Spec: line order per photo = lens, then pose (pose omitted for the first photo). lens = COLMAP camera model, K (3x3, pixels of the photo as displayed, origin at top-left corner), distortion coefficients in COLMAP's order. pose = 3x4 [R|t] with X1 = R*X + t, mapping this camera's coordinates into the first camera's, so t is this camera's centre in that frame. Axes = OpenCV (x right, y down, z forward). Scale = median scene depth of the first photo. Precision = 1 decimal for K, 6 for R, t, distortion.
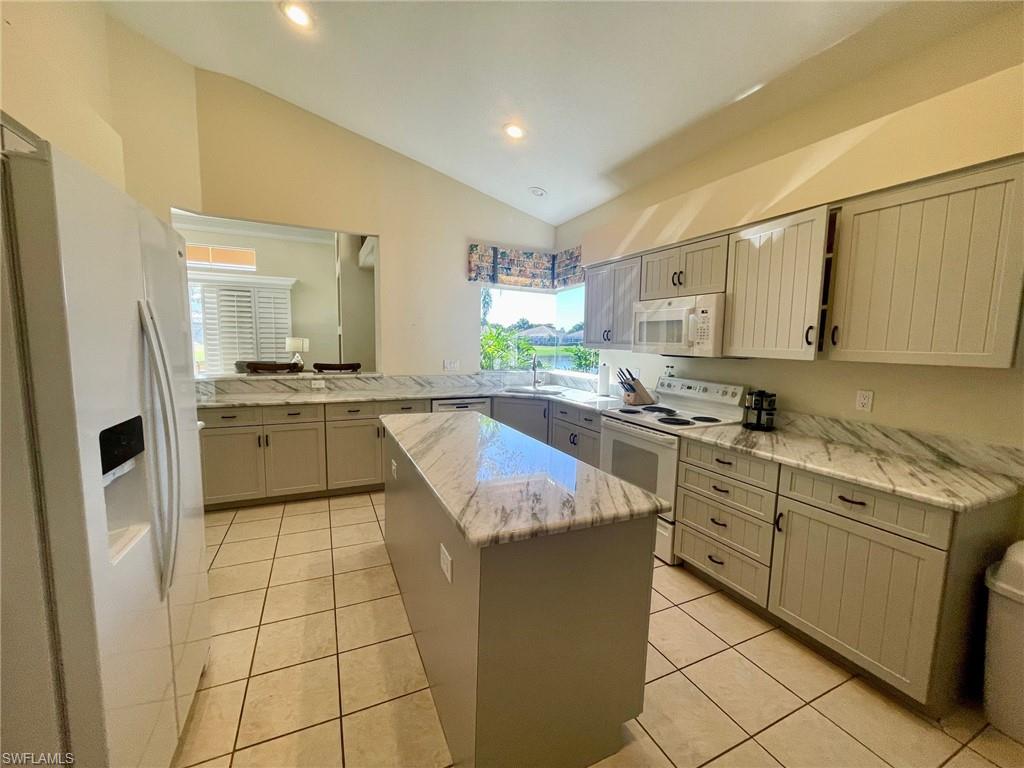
lens RADIAL K [[406.6, 0, 510.0], [0, 406.6, 381.5], [0, 0, 1]] dist [-0.002036, -0.000068]
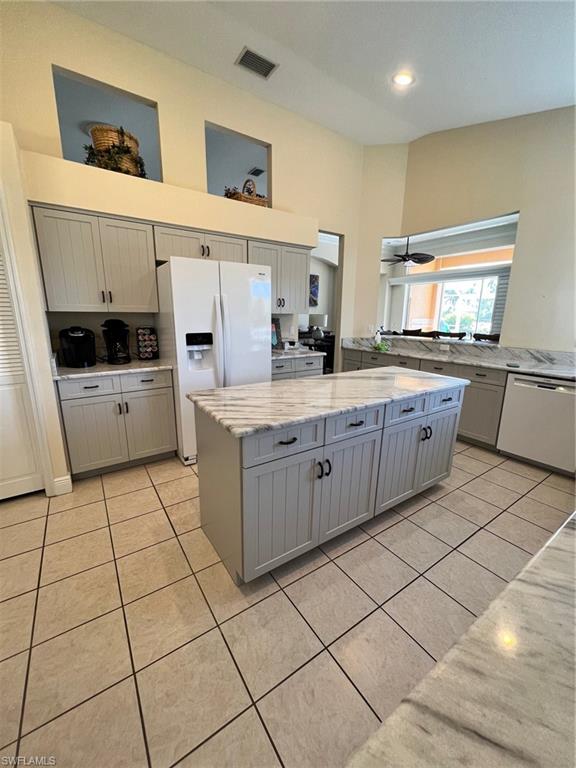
lens RADIAL K [[307.8, 0, 286.5], [0, 307.8, 387.8], [0, 0, 1]] dist [0.000665, 0.000062]
pose [[0.162200, 0.211538, -0.963817, 0.446454], [-0.107392, 0.974734, 0.195861, -0.006241], [0.980897, 0.071738, 0.180819, 0.341122]]
